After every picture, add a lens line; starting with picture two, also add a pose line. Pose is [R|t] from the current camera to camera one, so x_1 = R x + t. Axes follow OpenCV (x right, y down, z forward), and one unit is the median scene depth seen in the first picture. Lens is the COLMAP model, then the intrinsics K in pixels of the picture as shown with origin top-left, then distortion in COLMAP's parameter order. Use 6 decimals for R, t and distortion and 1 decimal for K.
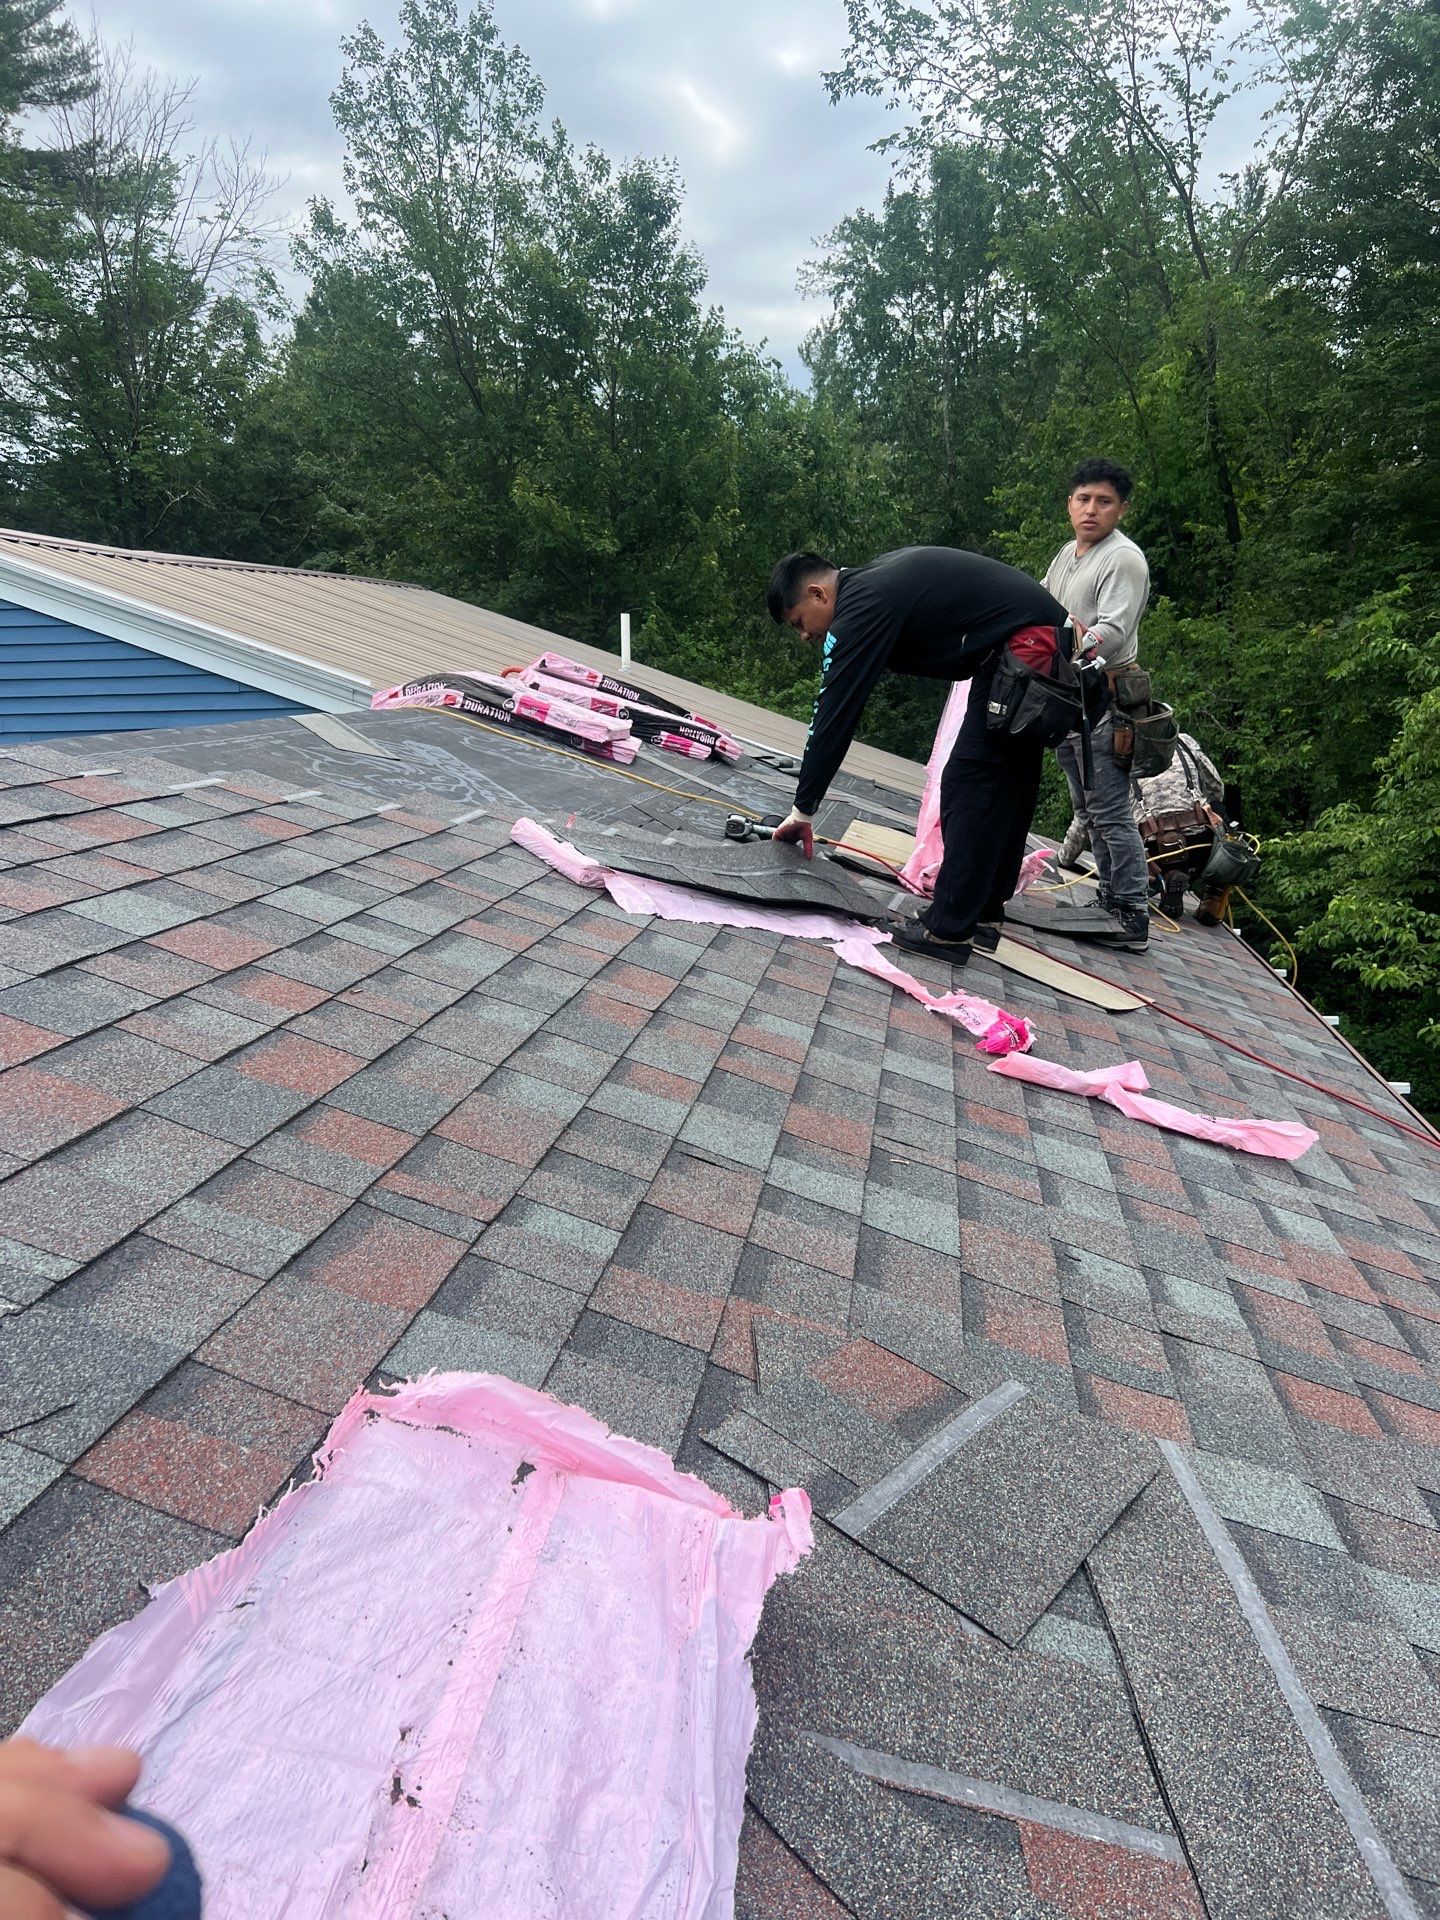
lens RADIAL K [[1434.1, 0, 720.0], [0, 1434.1, 960.0], [0, 0, 1]] dist [0.024044, -0.027989]
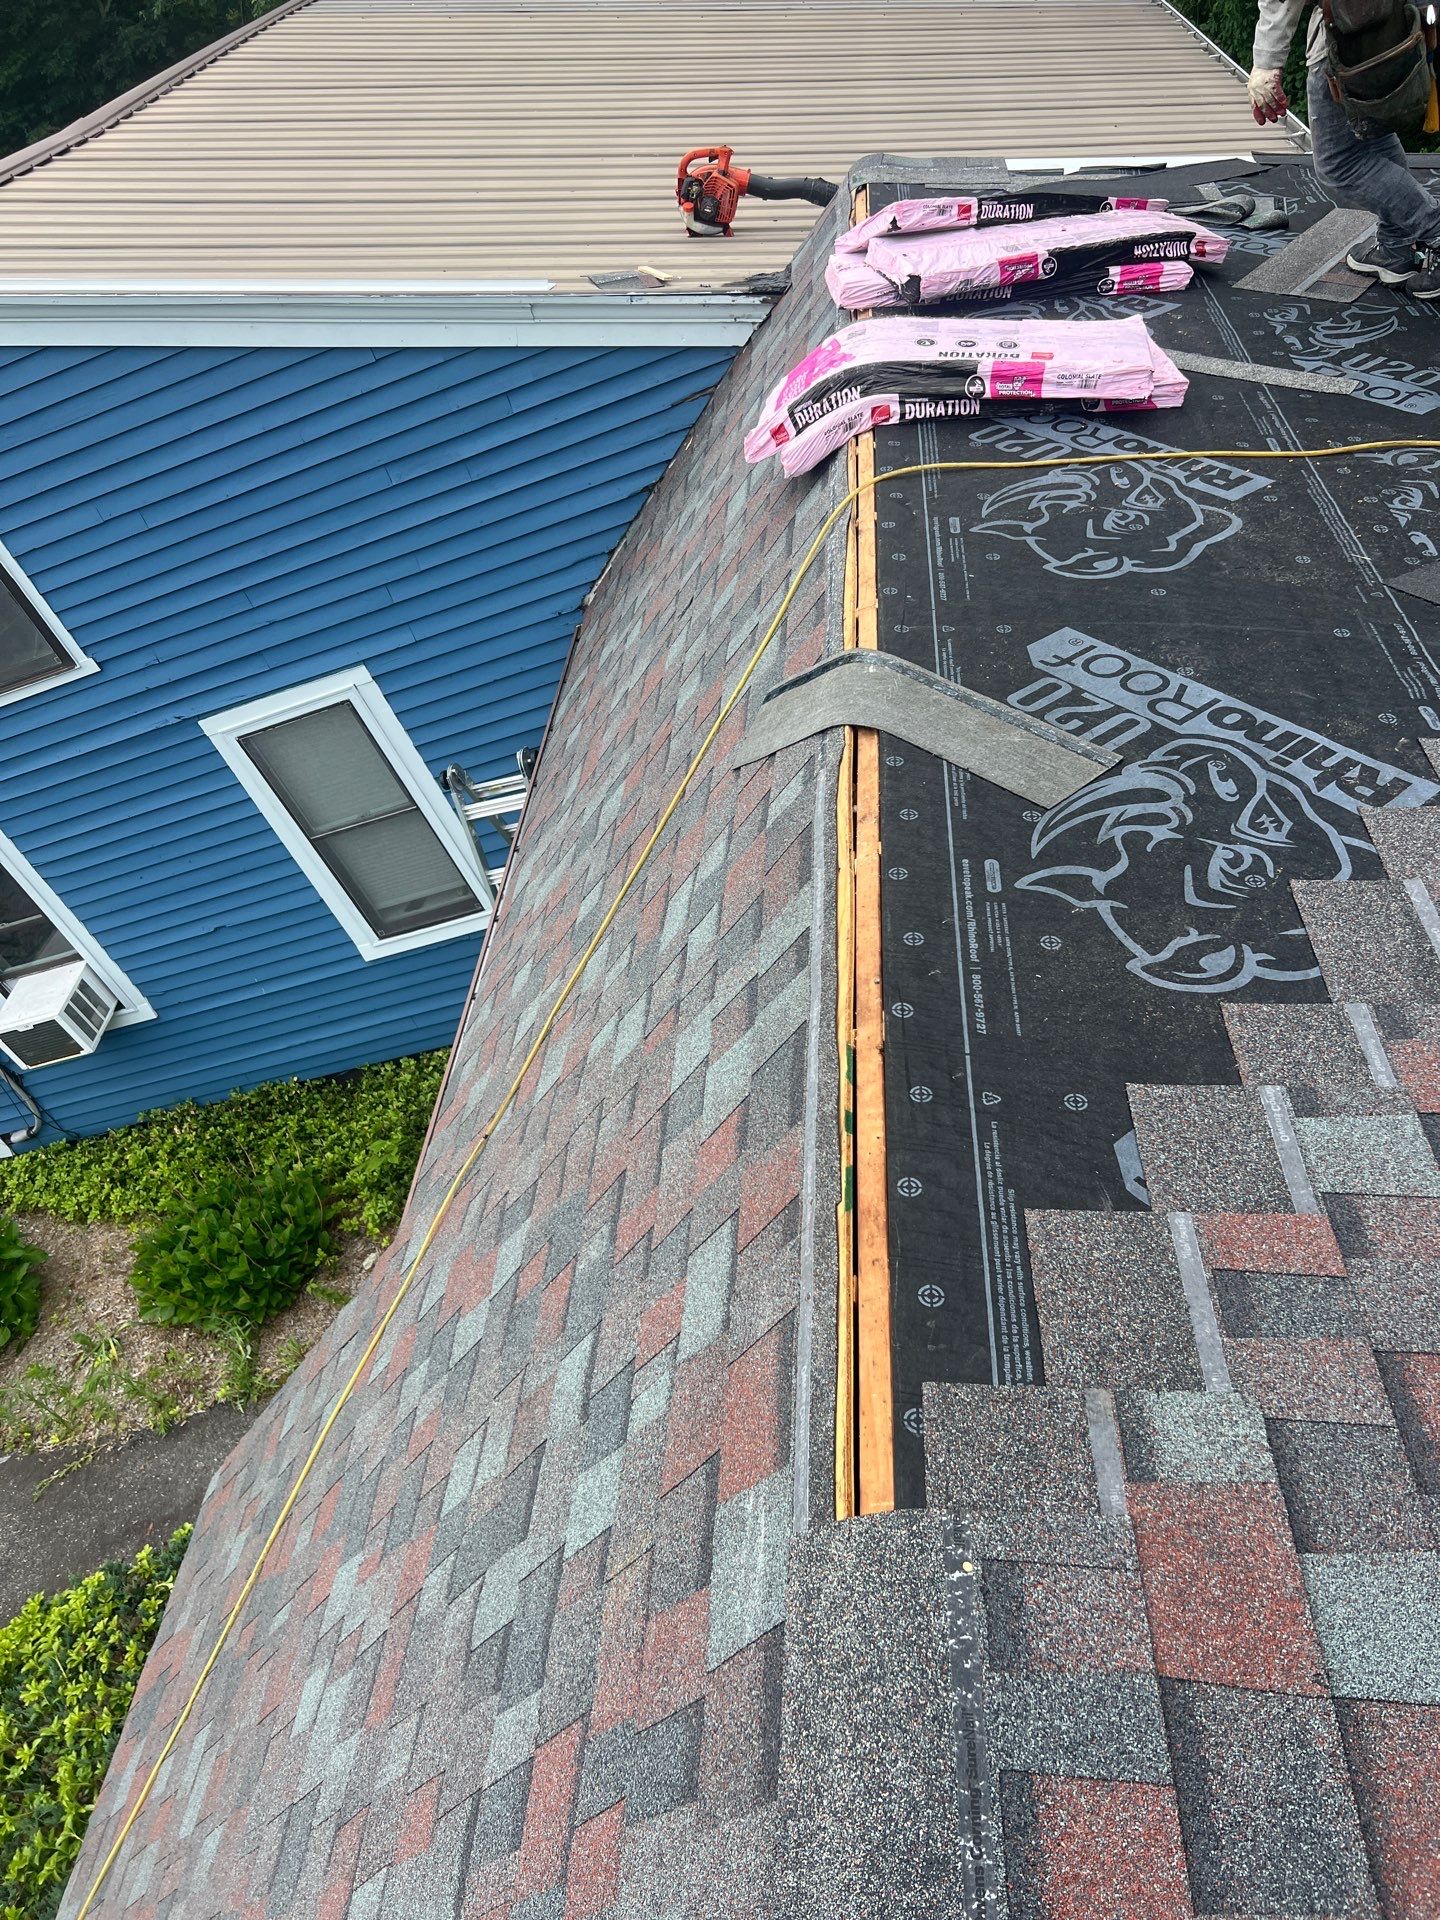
lens RADIAL K [[1434.1, 0, 720.0], [0, 1434.1, 960.0], [0, 0, 1]] dist [0.024044, -0.027989]
pose [[0.939194, -0.306404, -0.155022, -0.210067], [0.343384, 0.835762, 0.428473, -0.251465], [-0.001725, -0.455651, 0.890157, 0.316810]]
